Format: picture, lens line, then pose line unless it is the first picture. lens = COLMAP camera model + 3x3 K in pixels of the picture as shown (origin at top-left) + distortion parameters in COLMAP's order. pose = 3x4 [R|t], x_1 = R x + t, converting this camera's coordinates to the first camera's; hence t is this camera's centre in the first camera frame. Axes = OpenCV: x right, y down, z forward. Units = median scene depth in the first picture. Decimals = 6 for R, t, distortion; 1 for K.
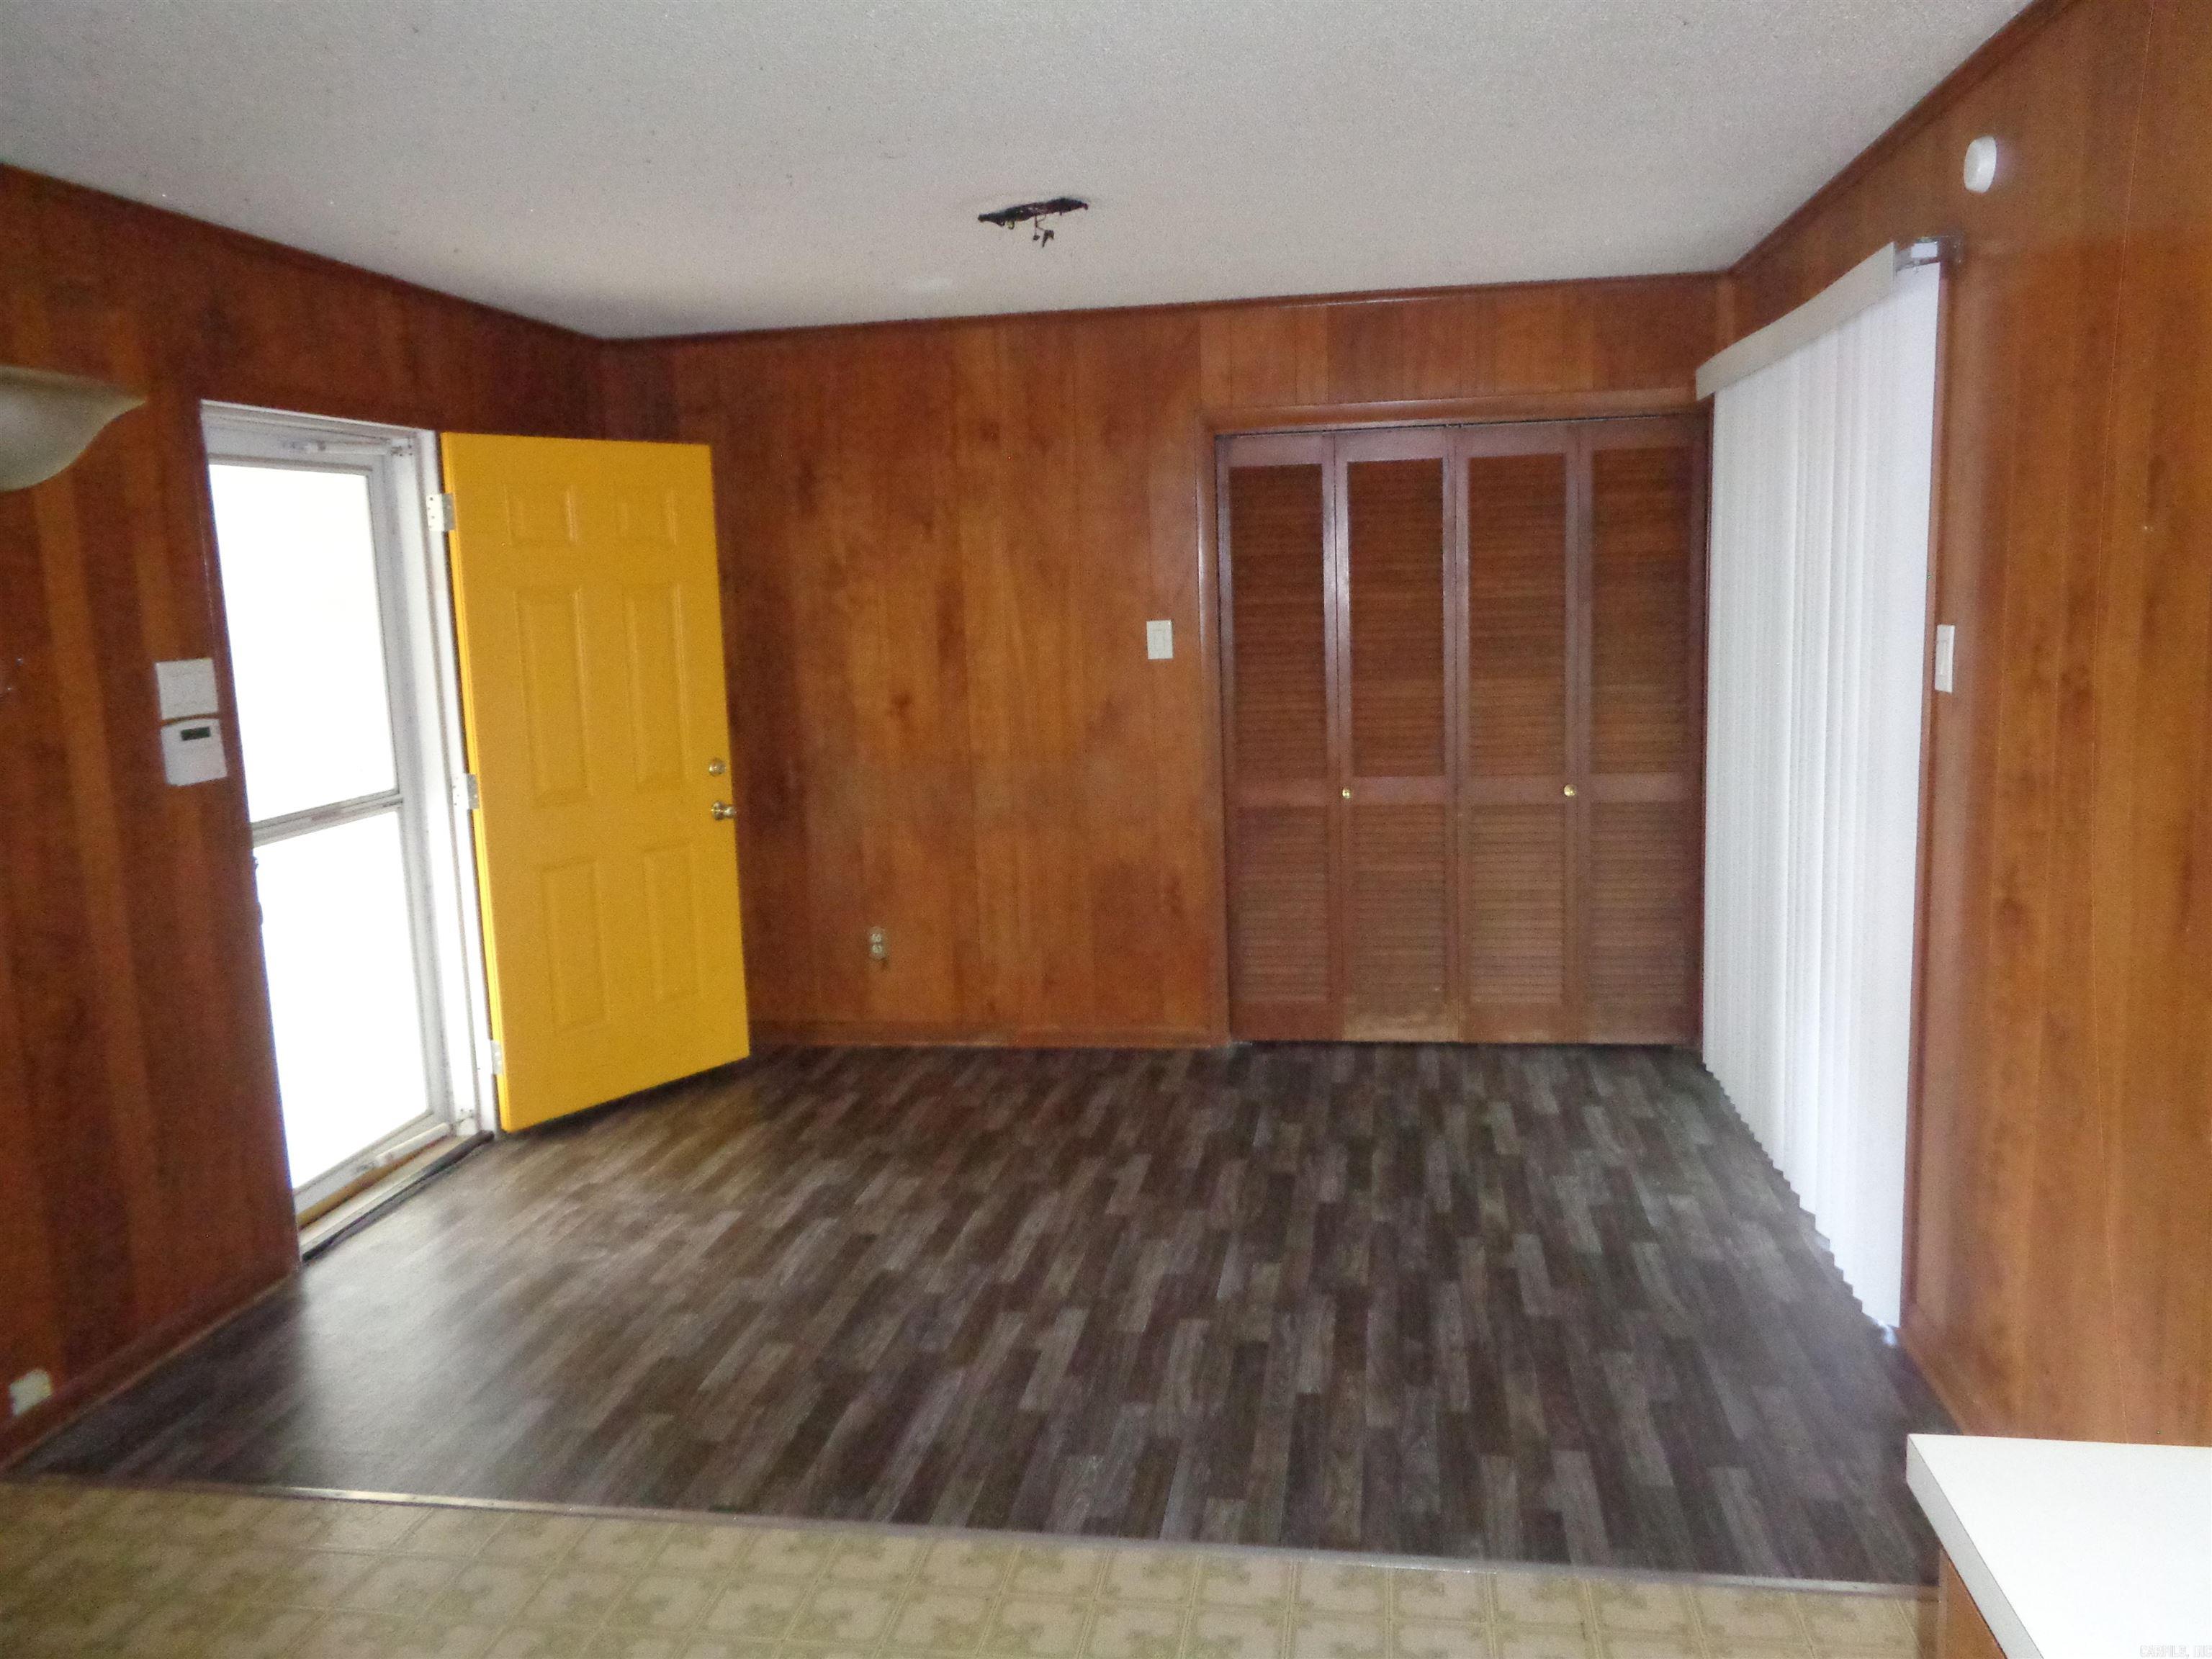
lens RADIAL K [[1661.2, 0, 1113.3], [0, 1661.2, 826.8], [0, 0, 1]] dist [-0.003178, -0.002091]
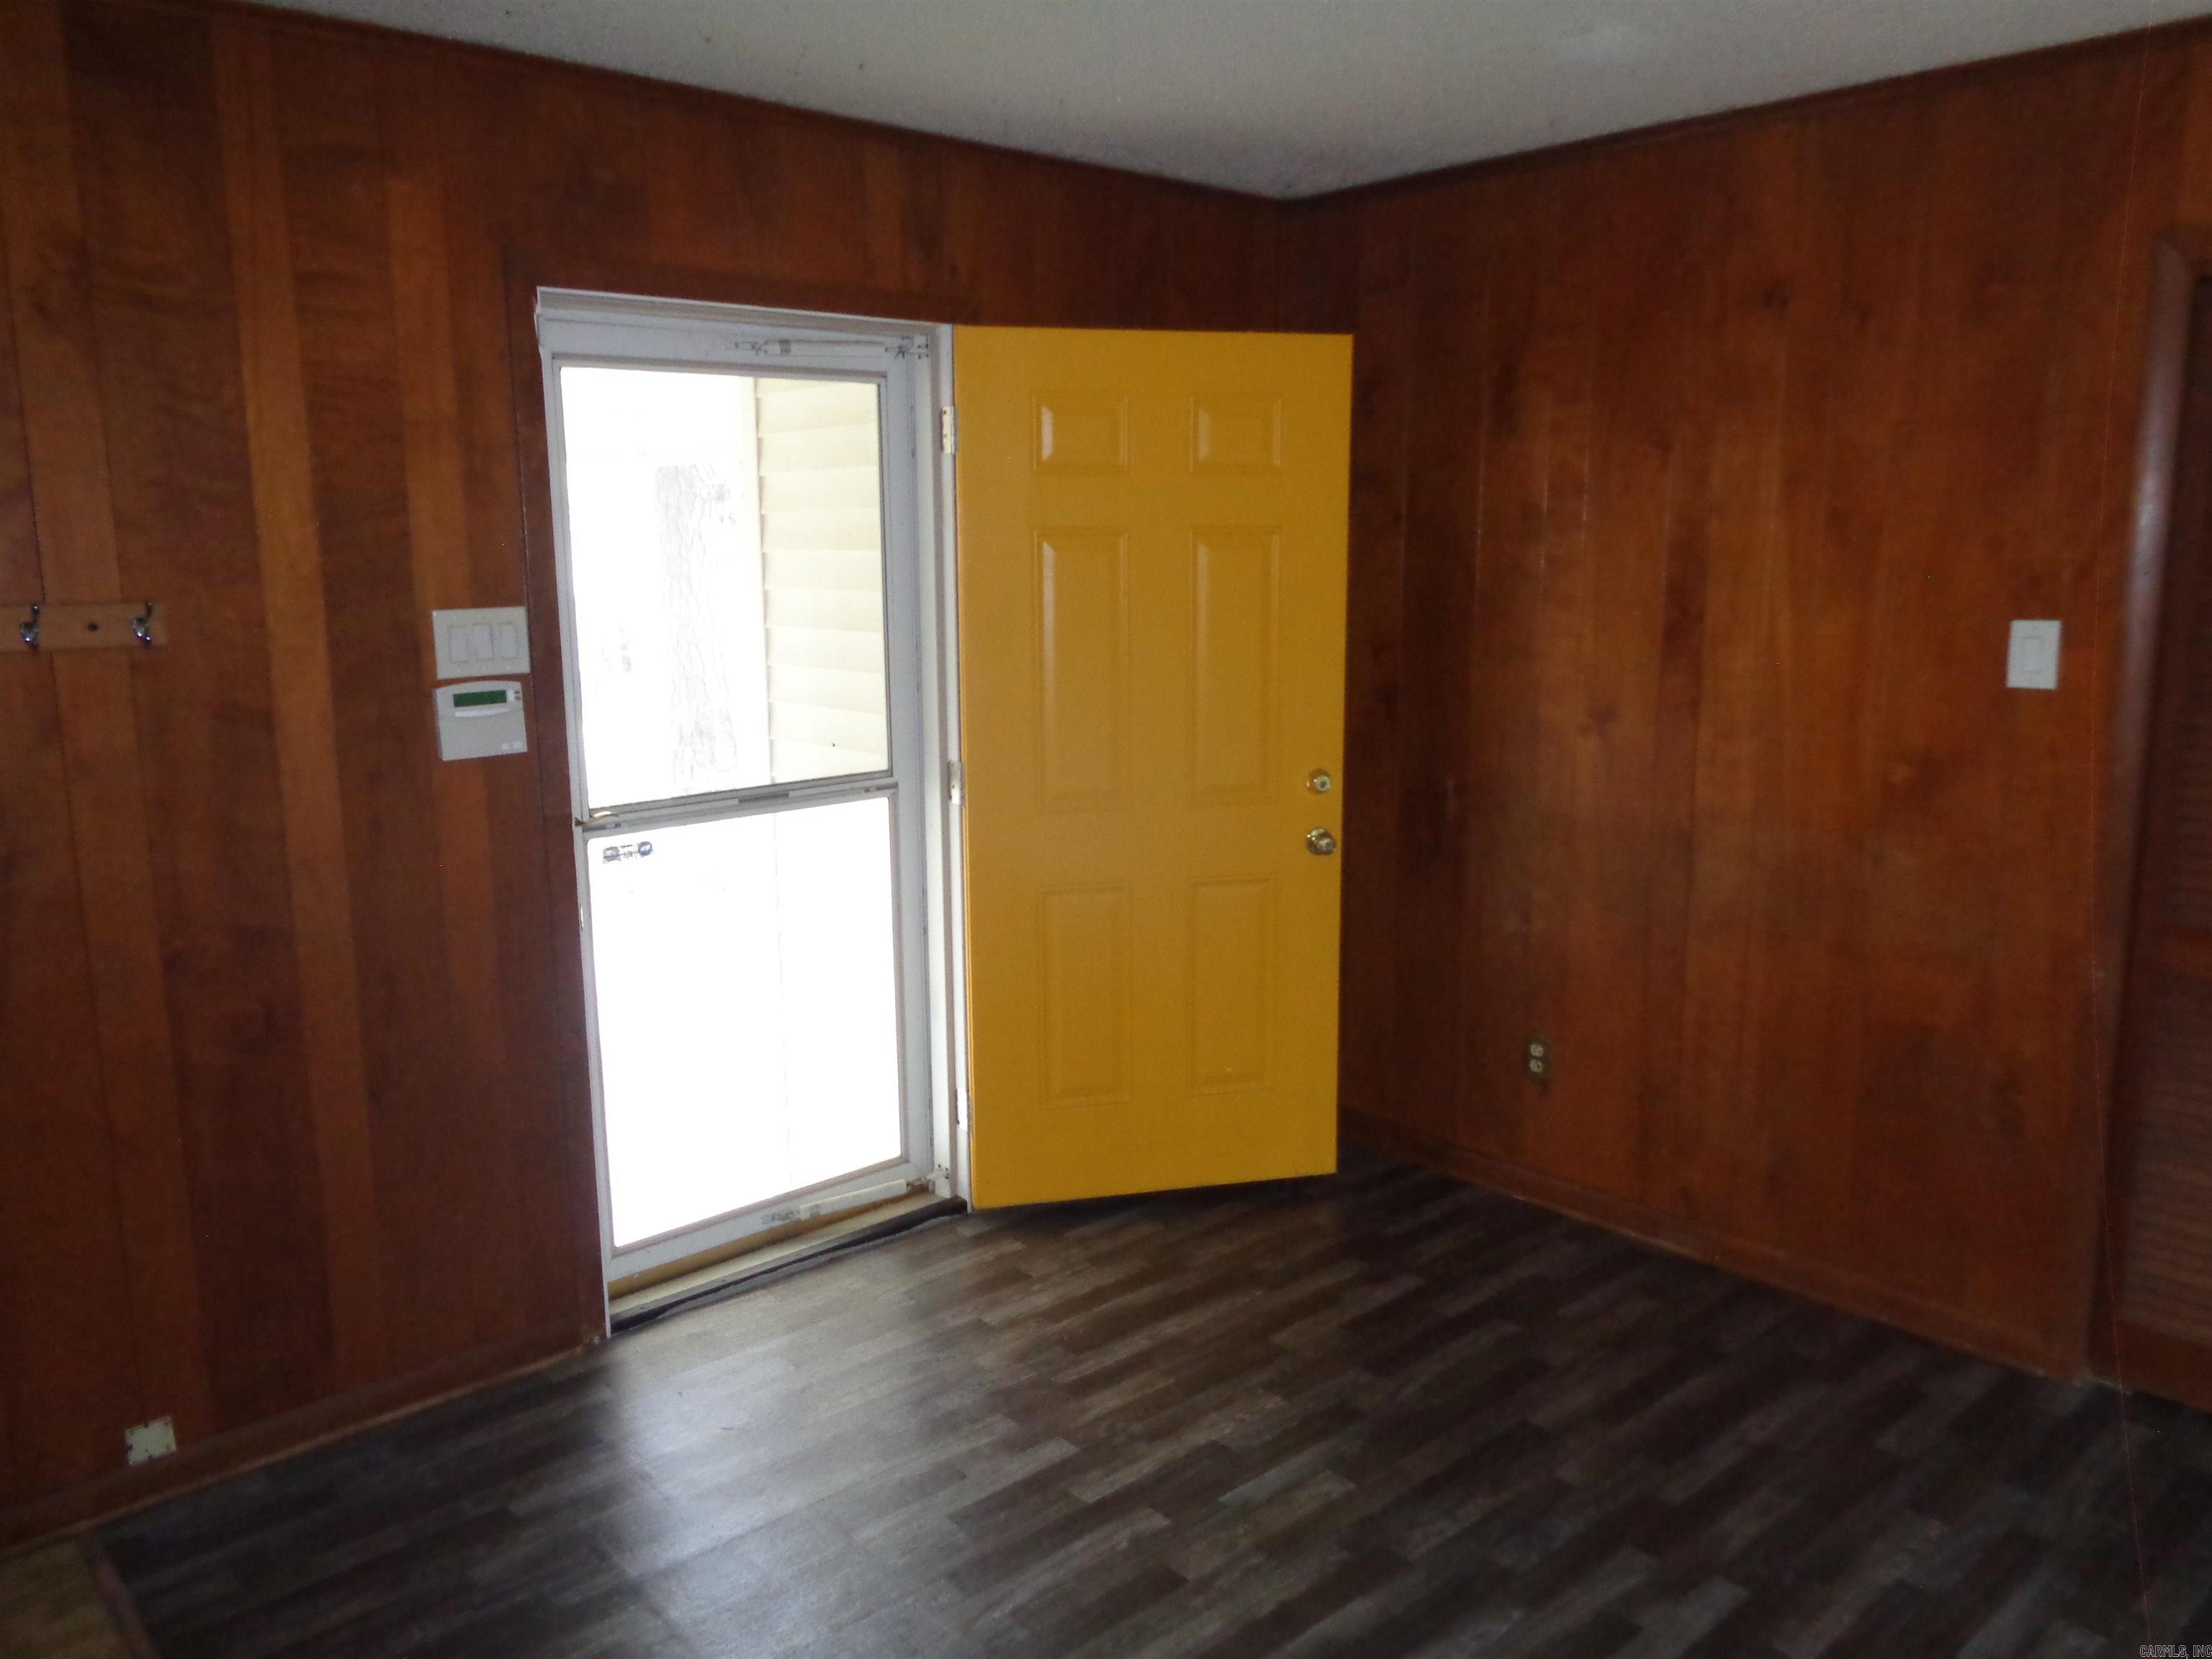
lens RADIAL K [[1661.2, 0, 1105.0], [0, 1661.2, 819.4], [0, 0, 1]] dist [-0.003178, -0.002091]
pose [[0.779242, 0.138862, -0.611145, 0.137441], [-0.114987, 0.990269, 0.078390, -0.066787], [0.616084, 0.009189, 0.787627, 0.373185]]
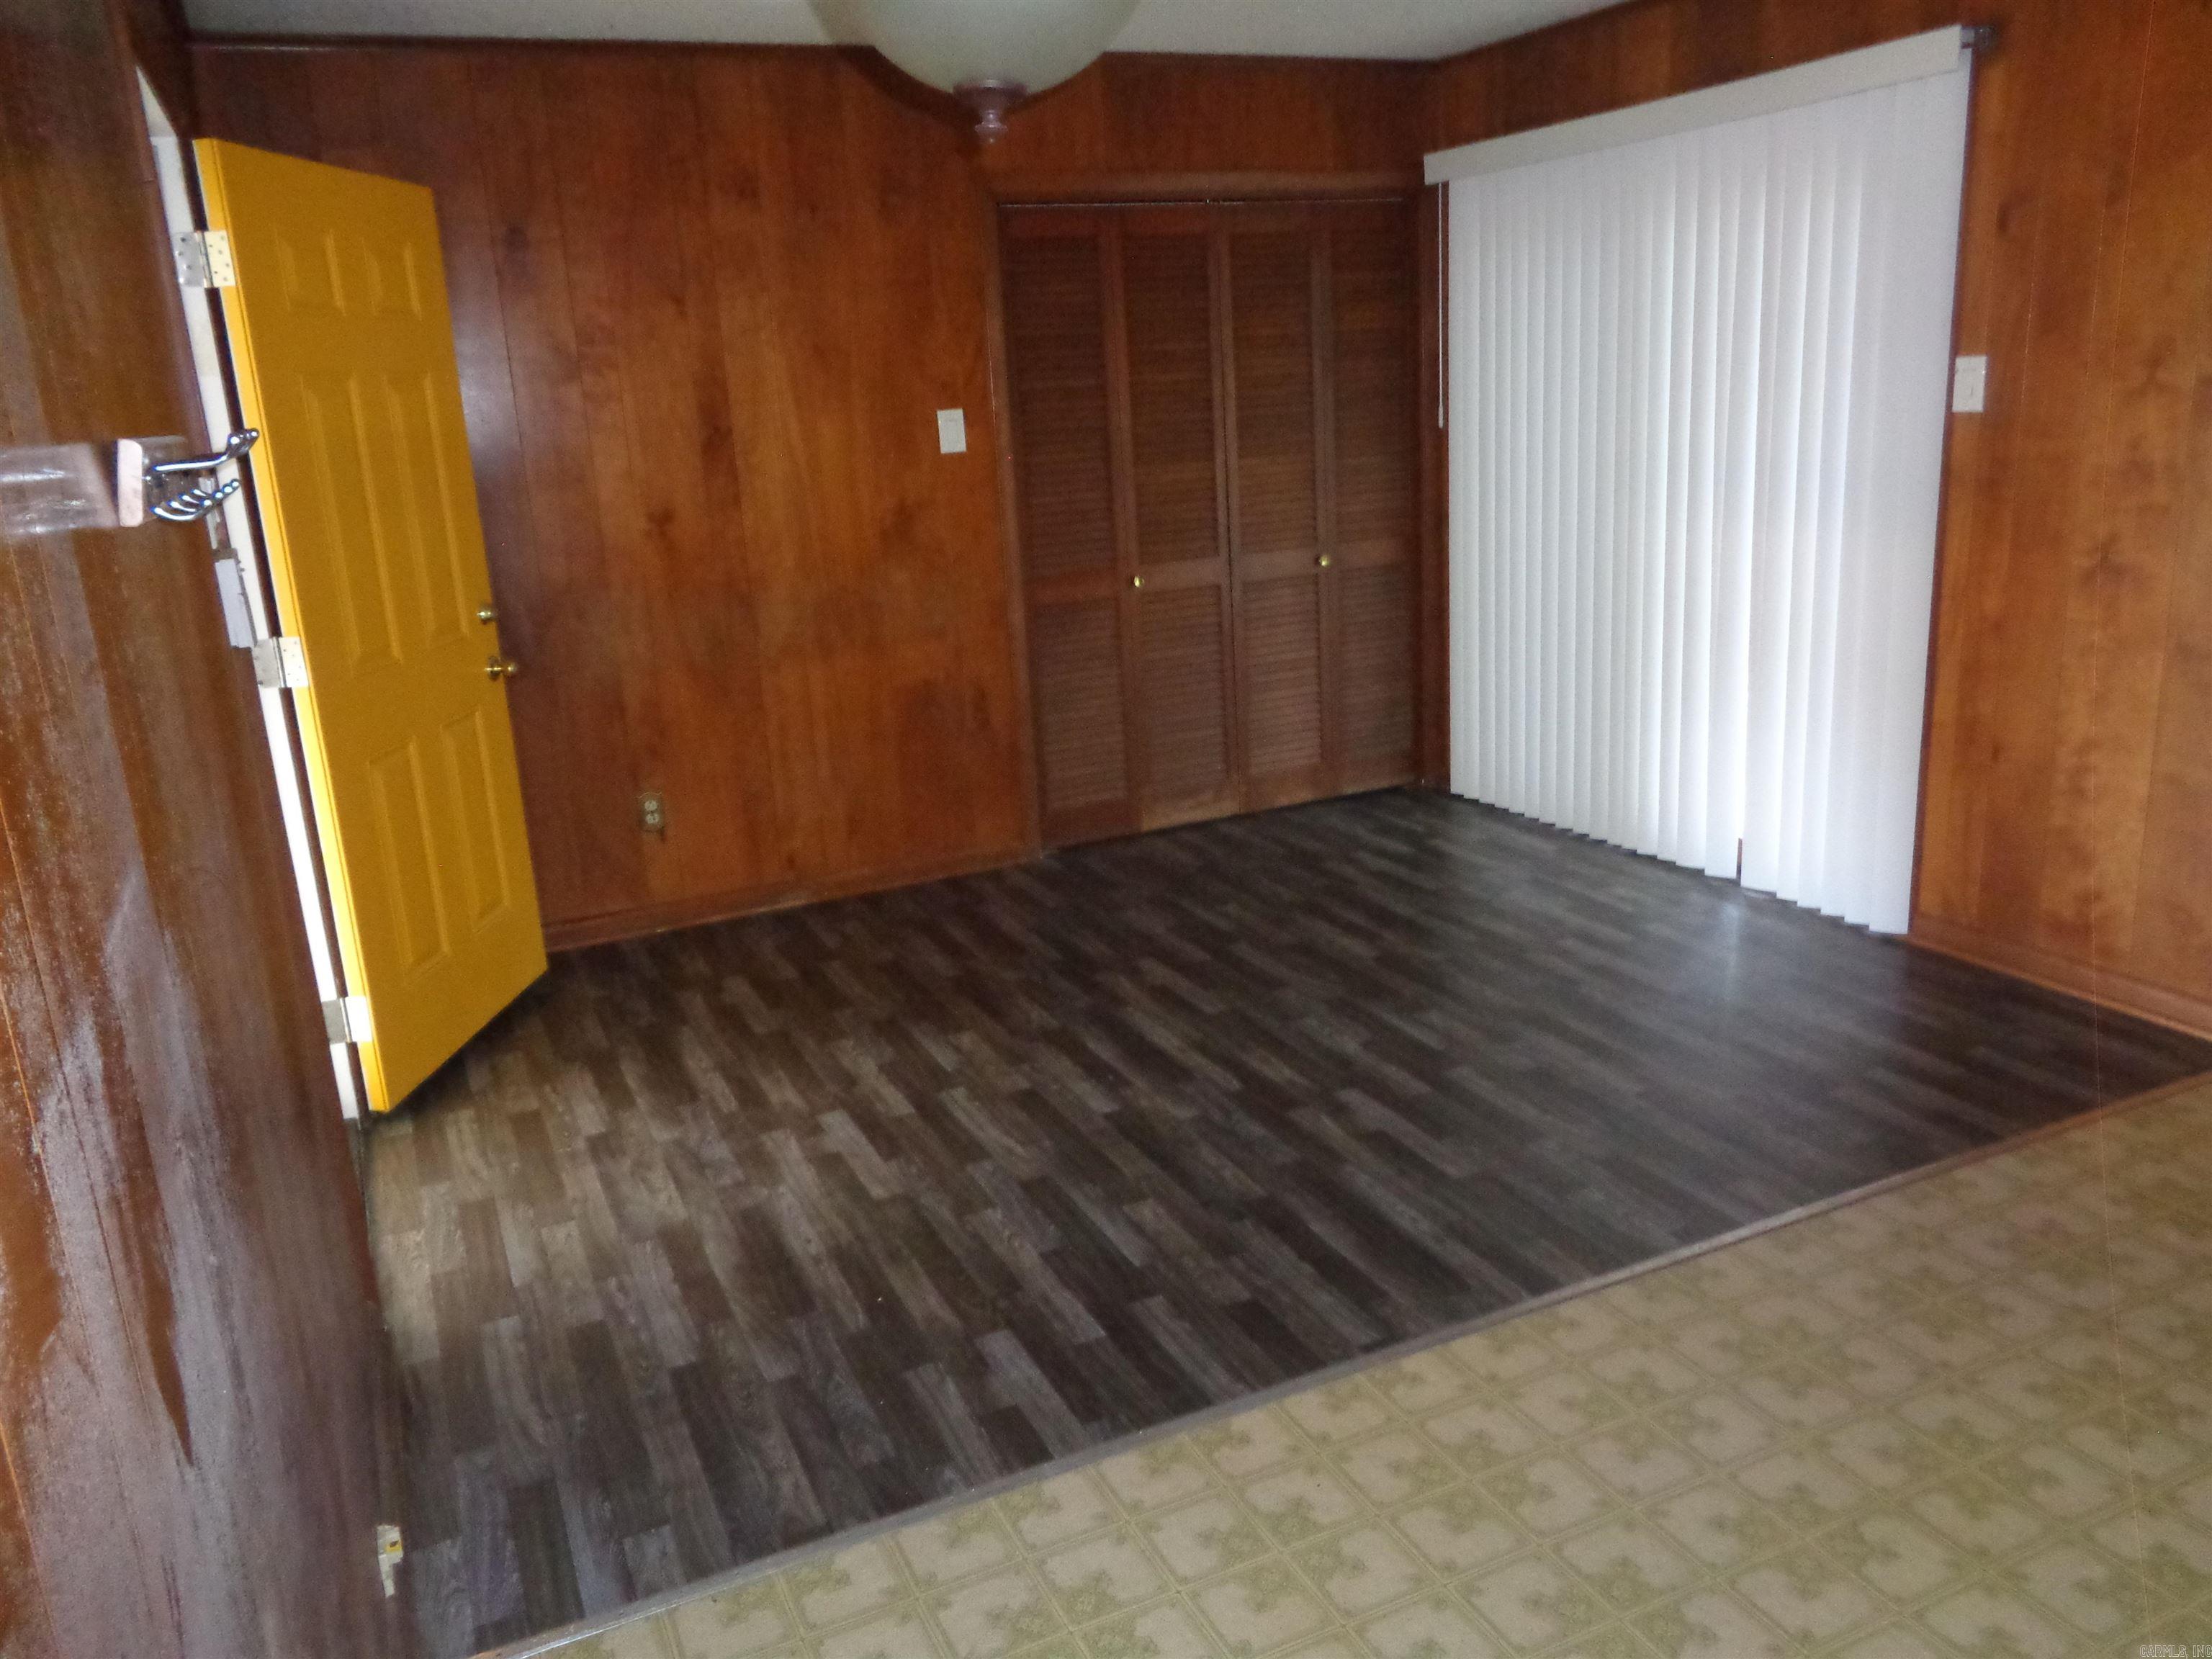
lens RADIAL K [[1661.2, 0, 1113.6], [0, 1661.2, 834.6], [0, 0, 1]] dist [-0.003178, -0.002091]
pose [[0.829900, -0.163643, 0.533373, -0.434443], [0.112400, 0.985455, 0.127457, 0.000334], [-0.546472, -0.045825, 0.836223, 0.177515]]
